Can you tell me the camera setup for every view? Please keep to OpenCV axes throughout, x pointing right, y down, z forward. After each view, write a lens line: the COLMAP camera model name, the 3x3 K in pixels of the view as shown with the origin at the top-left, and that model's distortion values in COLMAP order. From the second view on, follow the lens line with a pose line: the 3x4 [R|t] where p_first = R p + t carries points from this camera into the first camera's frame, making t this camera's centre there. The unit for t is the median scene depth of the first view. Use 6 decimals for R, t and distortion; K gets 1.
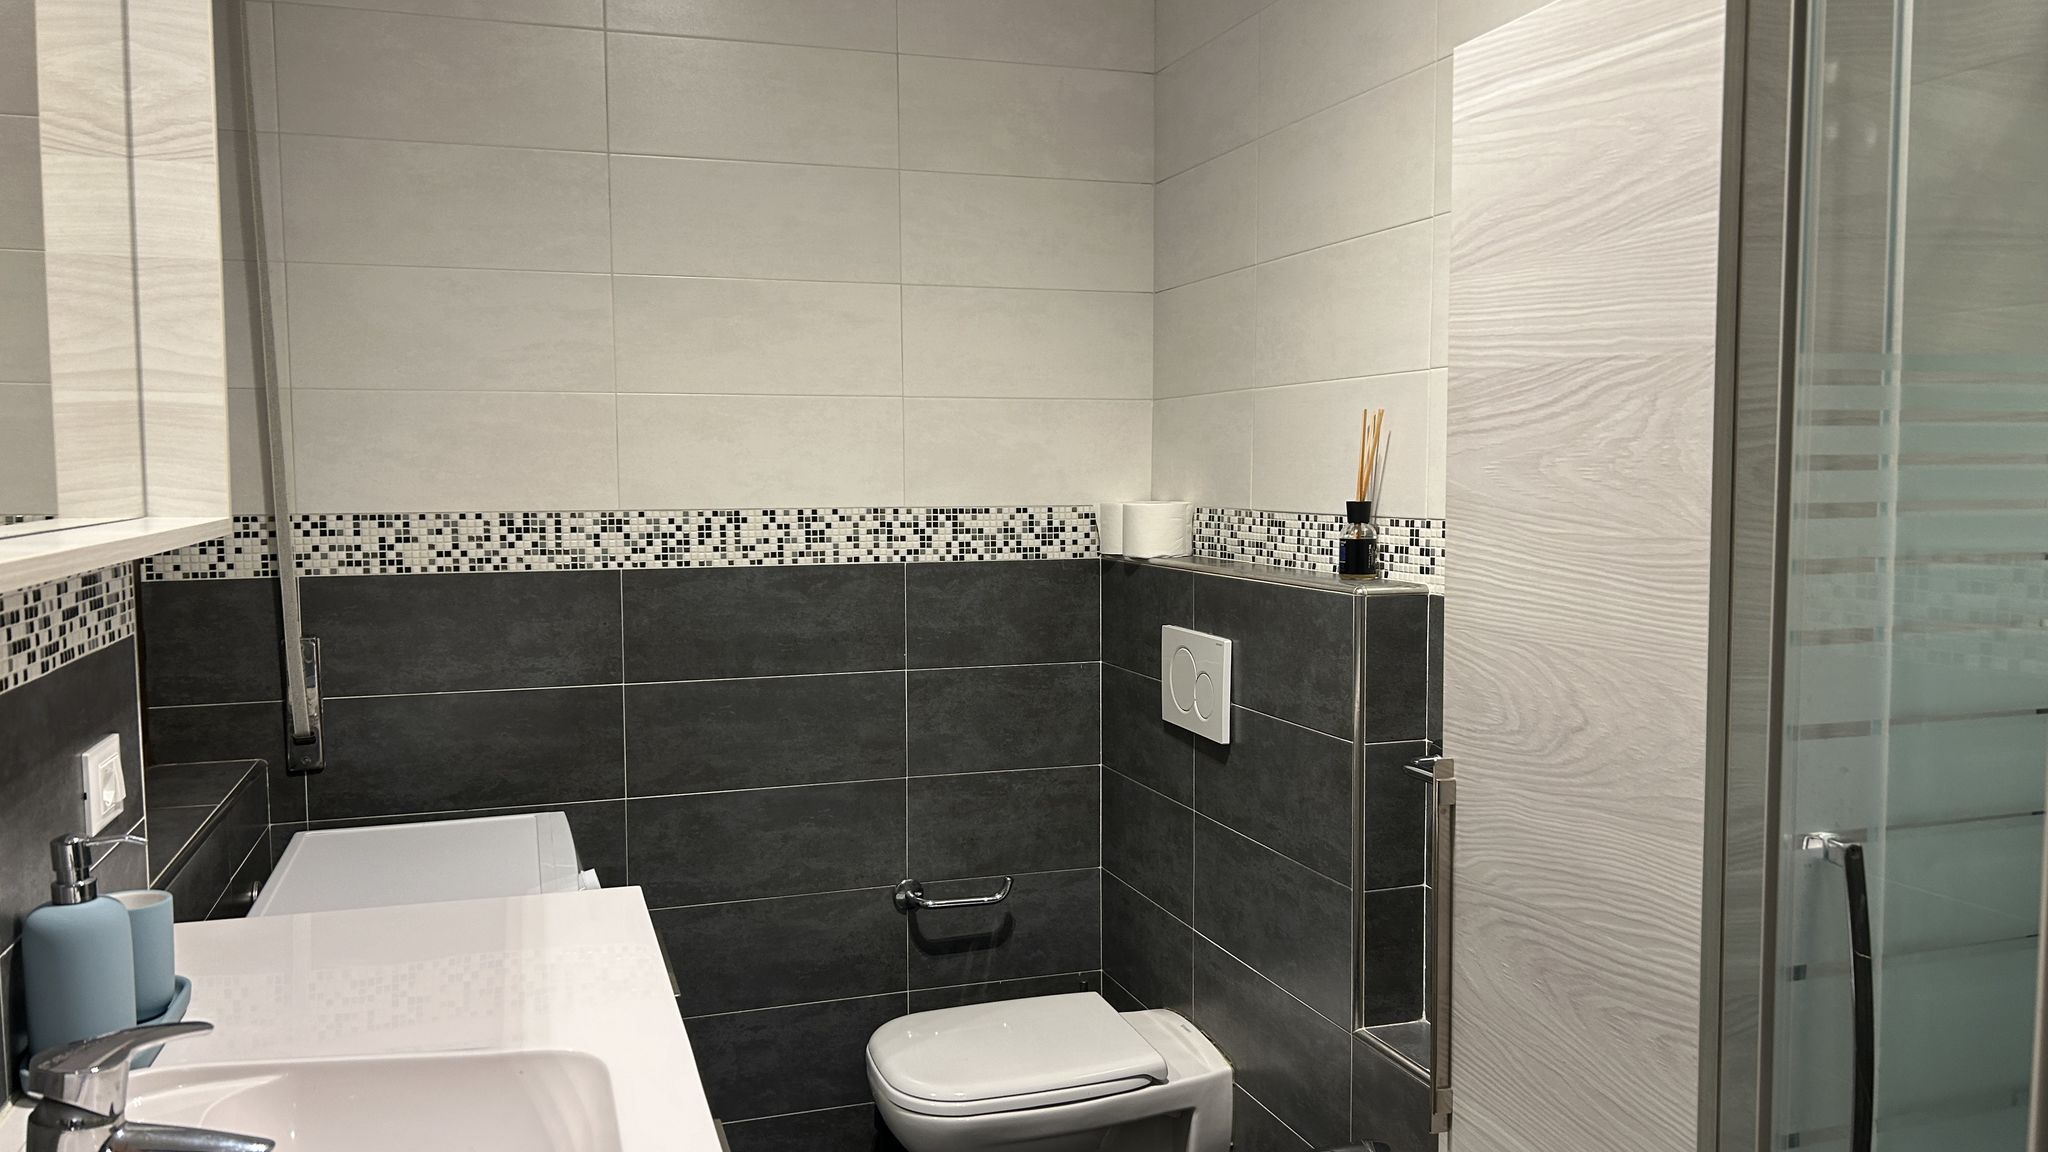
lens RADIAL K [[1570.0, 0, 1029.8], [0, 1570.0, 571.1], [0, 0, 1]] dist [0.024630, -0.029131]
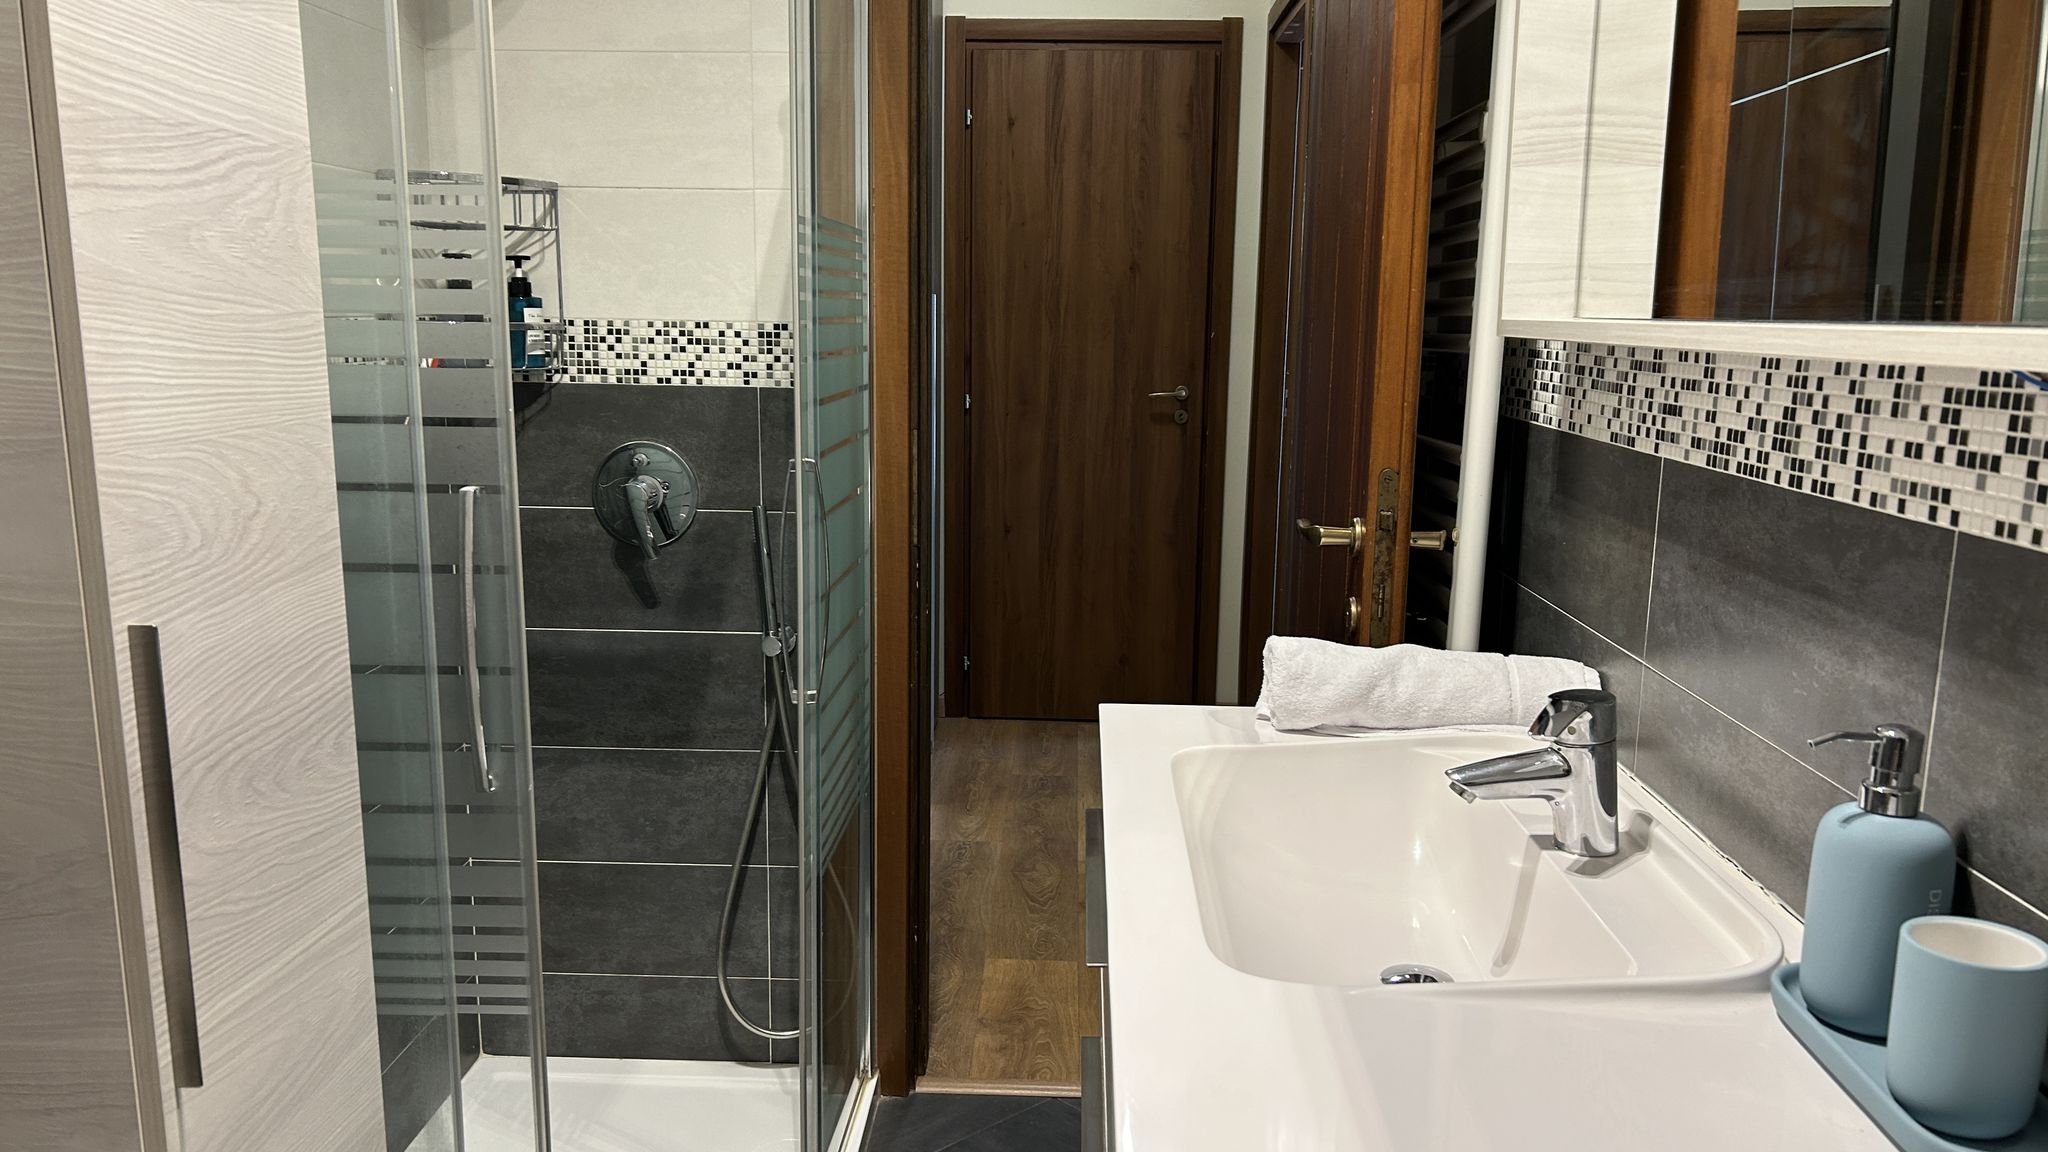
lens RADIAL K [[1570.0, 0, 1035.6], [0, 1570.0, 612.9], [0, 0, 1]] dist [0.024630, -0.029131]
pose [[-0.937176, -0.071028, 0.341551, -0.458042], [0.017730, 0.968091, 0.249971, -0.079167], [-0.348407, 0.240322, -0.906012, 1.746203]]
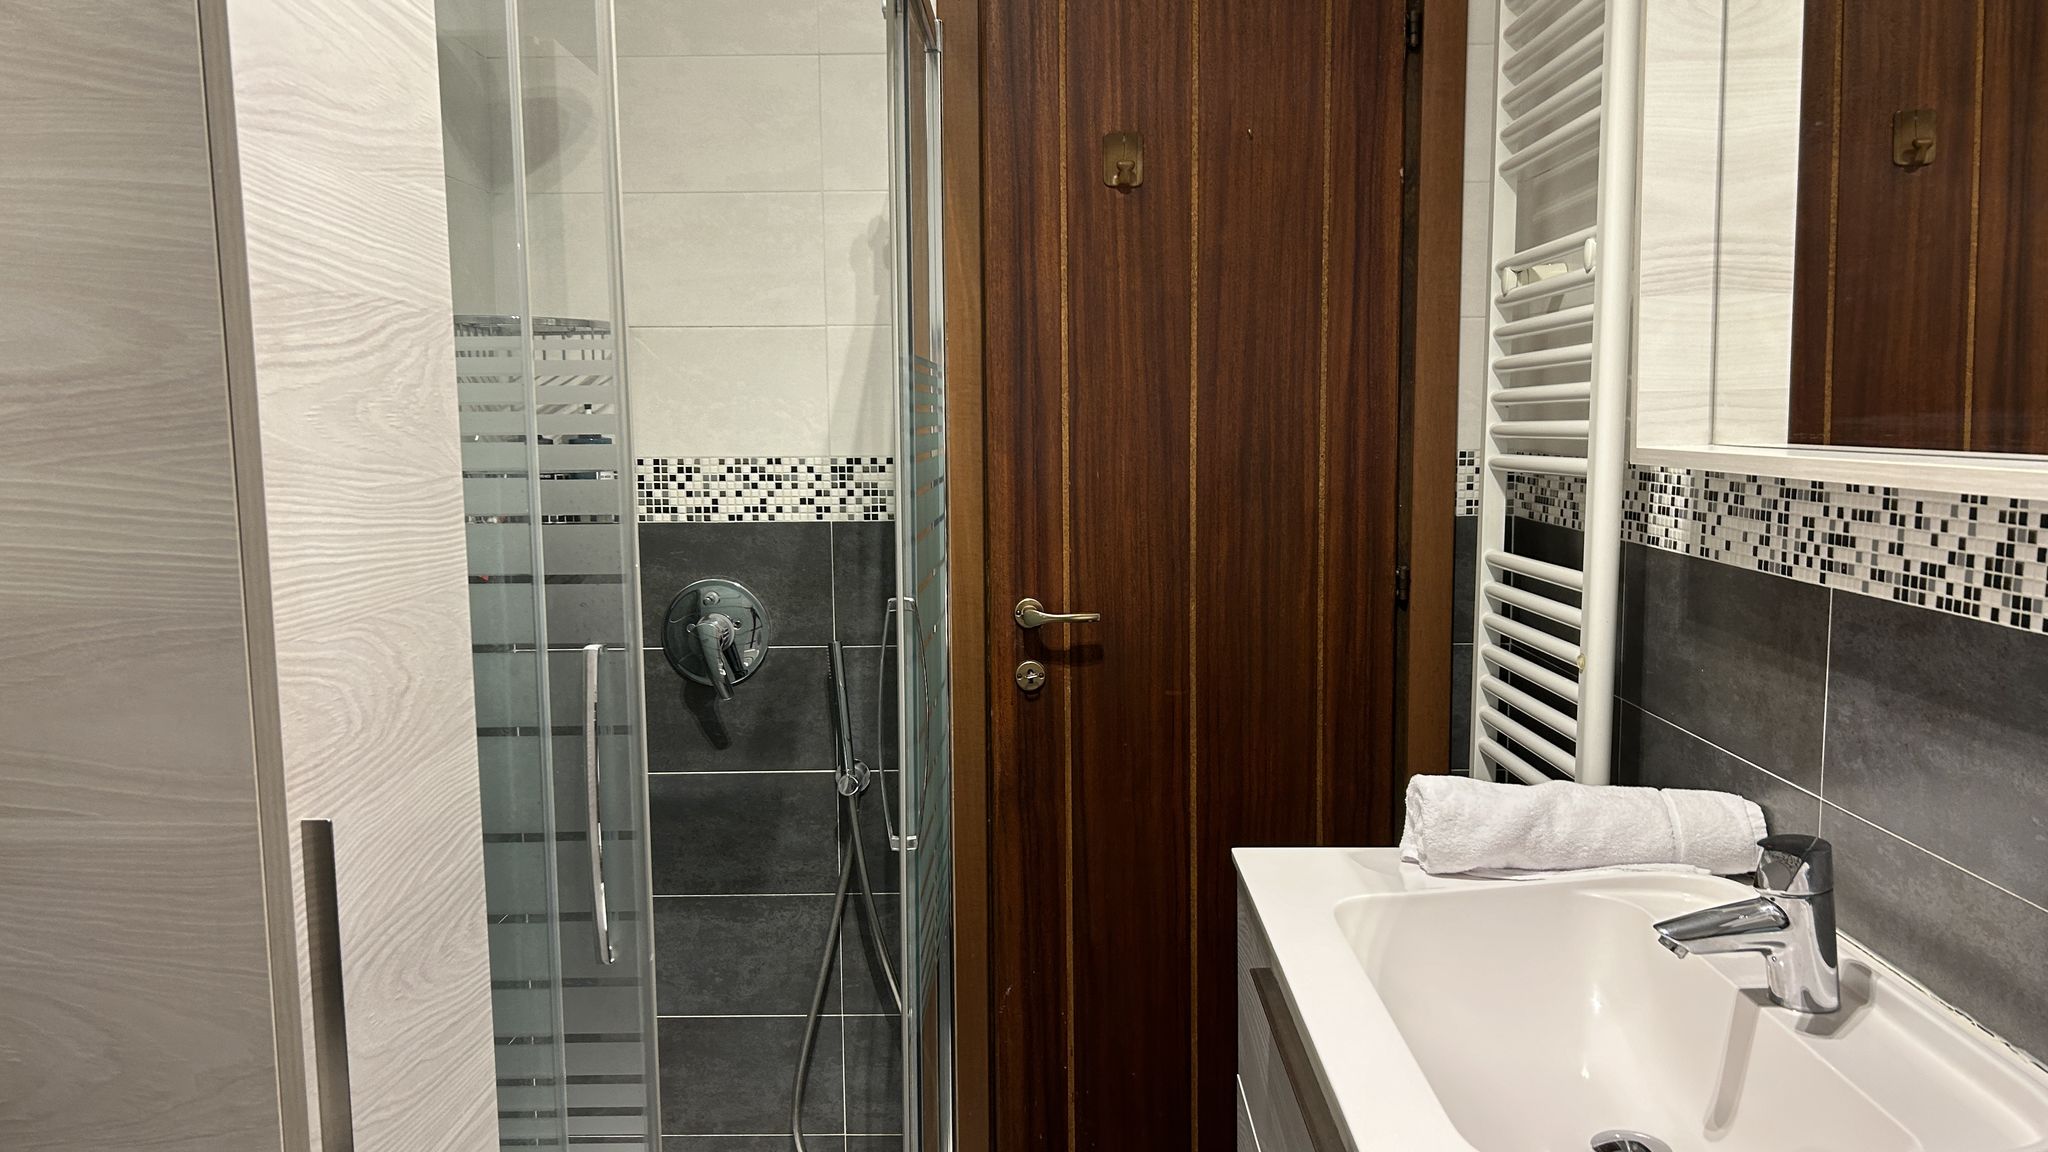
lens RADIAL K [[1570.0, 0, 1023.9], [0, 1570.0, 588.0], [0, 0, 1]] dist [0.024630, -0.029131]
pose [[-0.944488, -0.020122, 0.327928, -0.314850], [0.039267, 0.984055, 0.173477, -0.110494], [-0.326190, 0.176724, -0.928638, 1.751697]]
